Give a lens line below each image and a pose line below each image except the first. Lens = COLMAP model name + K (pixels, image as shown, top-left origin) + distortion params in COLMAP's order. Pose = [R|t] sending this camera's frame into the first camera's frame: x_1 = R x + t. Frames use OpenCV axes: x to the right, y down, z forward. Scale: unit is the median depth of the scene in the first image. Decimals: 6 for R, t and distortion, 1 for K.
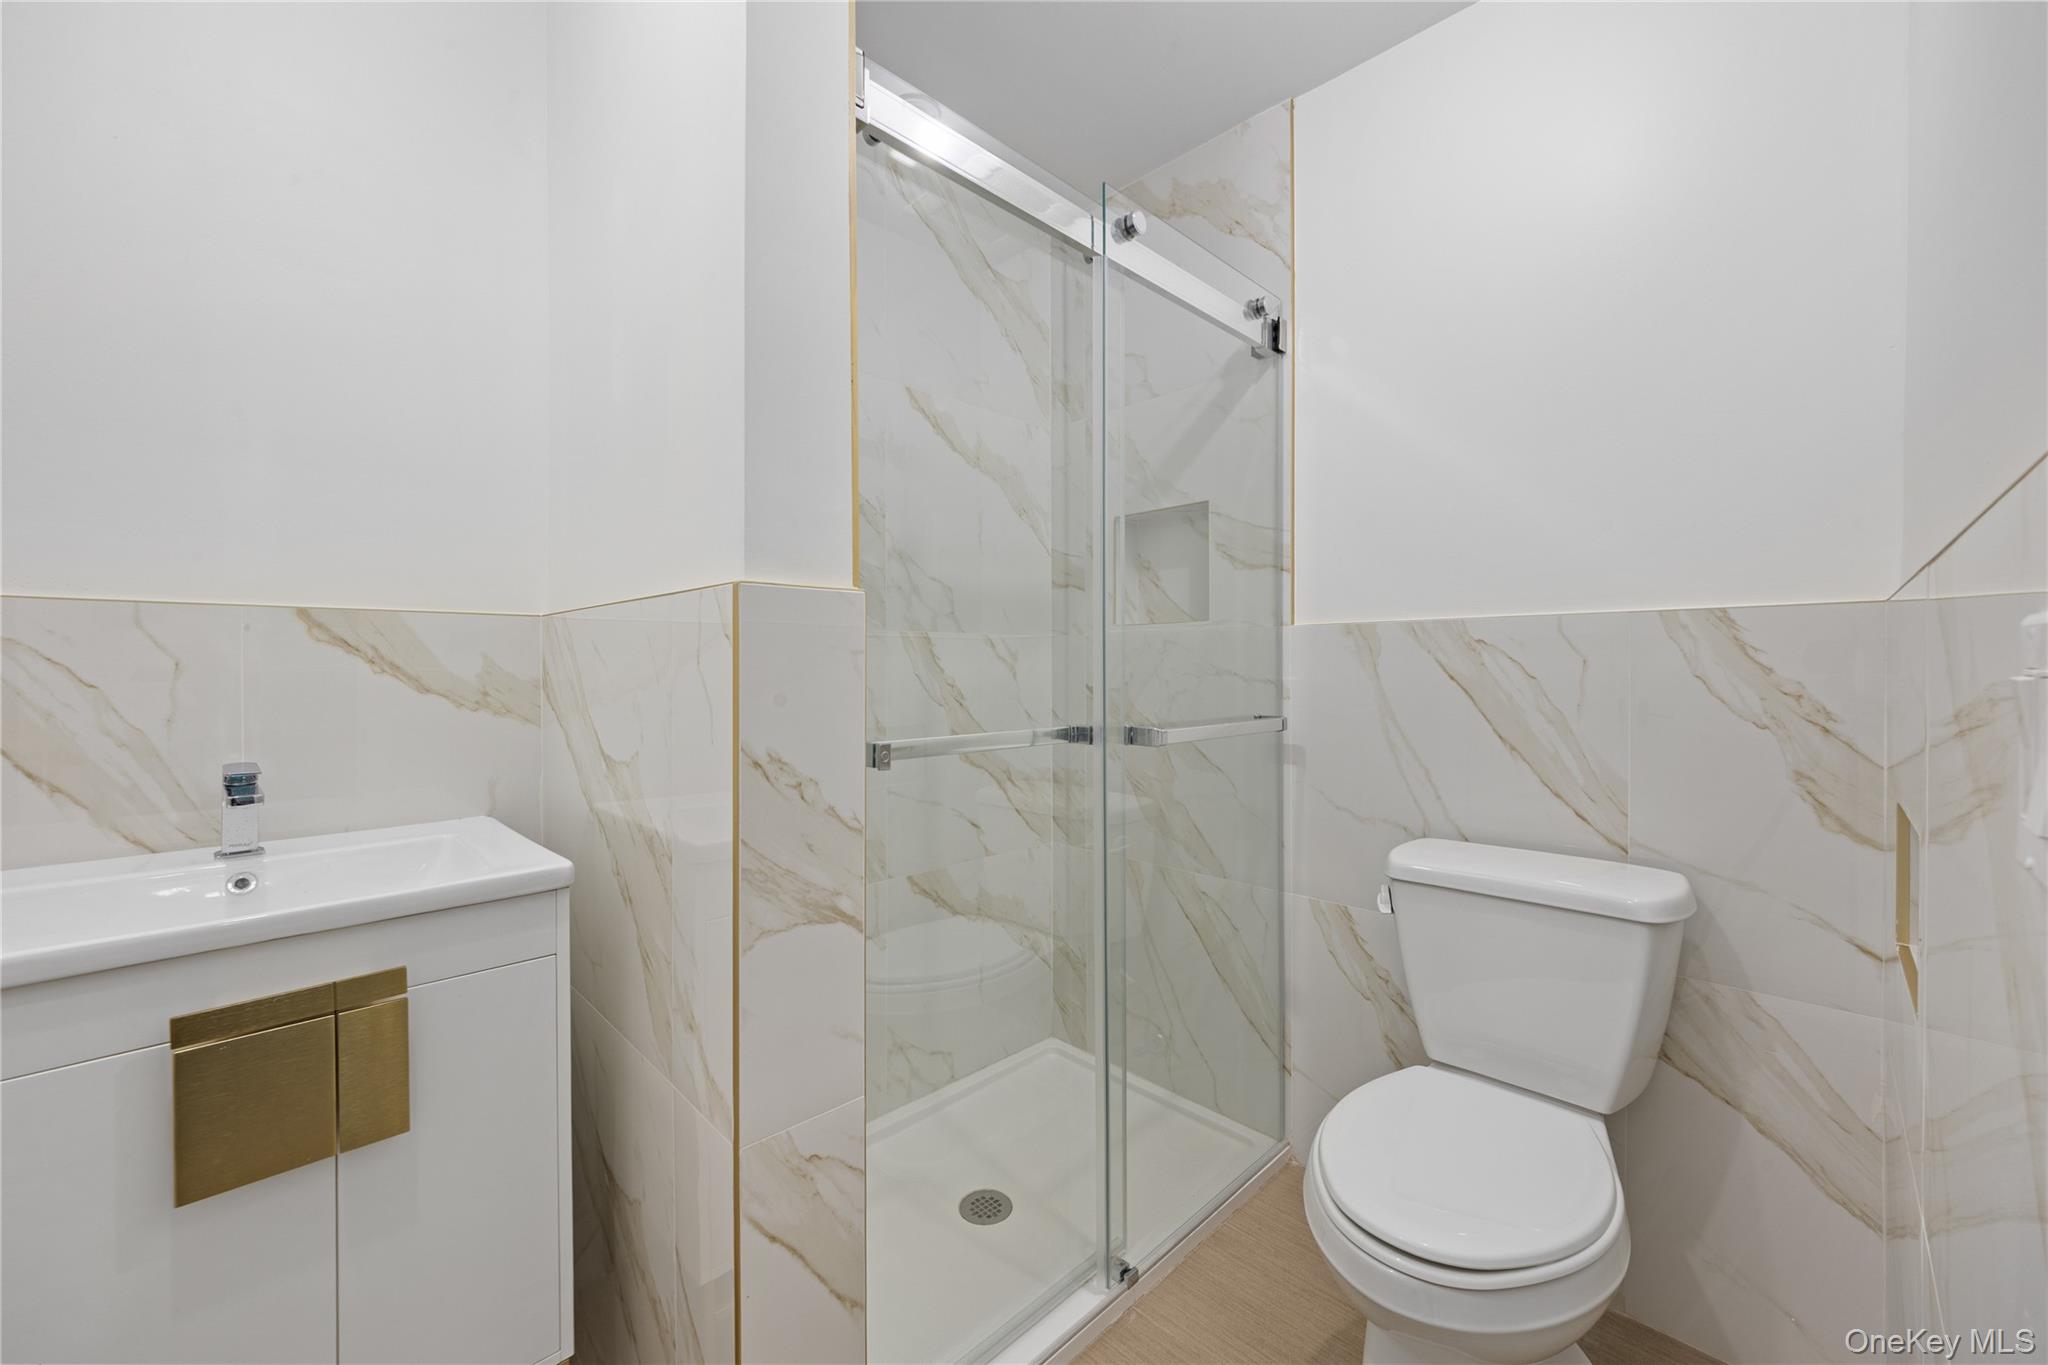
lens RADIAL K [[805.7, 0, 1024.0], [0, 805.7, 682.5], [0, 0, 1]] dist [0.000221, -0.000035]
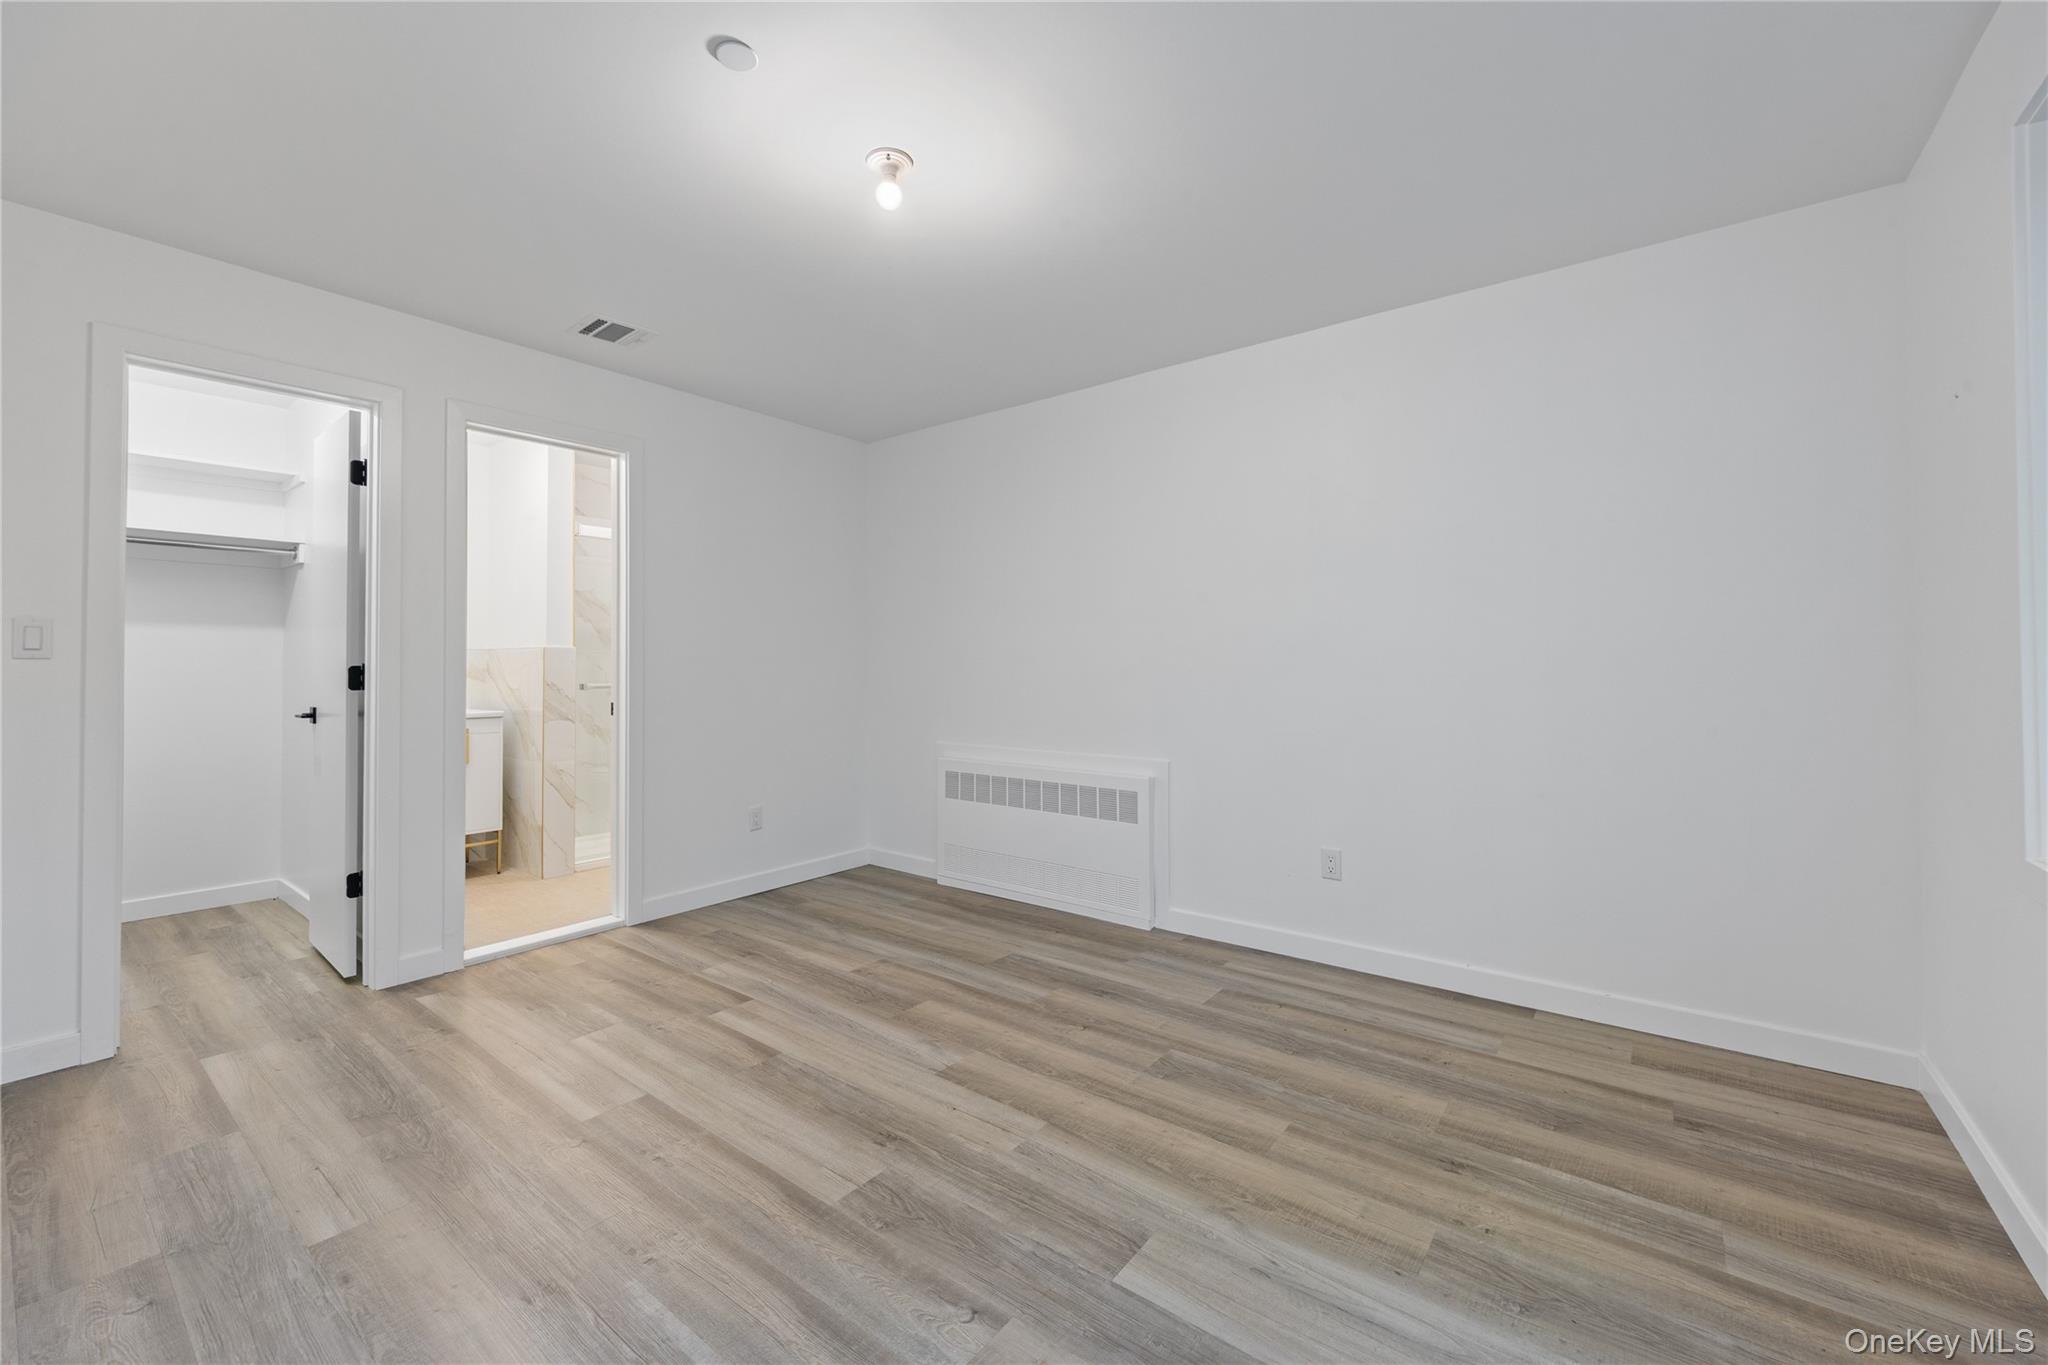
lens RADIAL K [[805.7, 0, 1024.0], [0, 805.7, 682.5], [0, 0, 1]] dist [0.000221, -0.000035]
pose [[0.992234, 0.007634, 0.124155, 1.728314], [-0.008367, 0.999951, 0.005383, 0.037816], [-0.124107, -0.006380, 0.992248, -3.768726]]
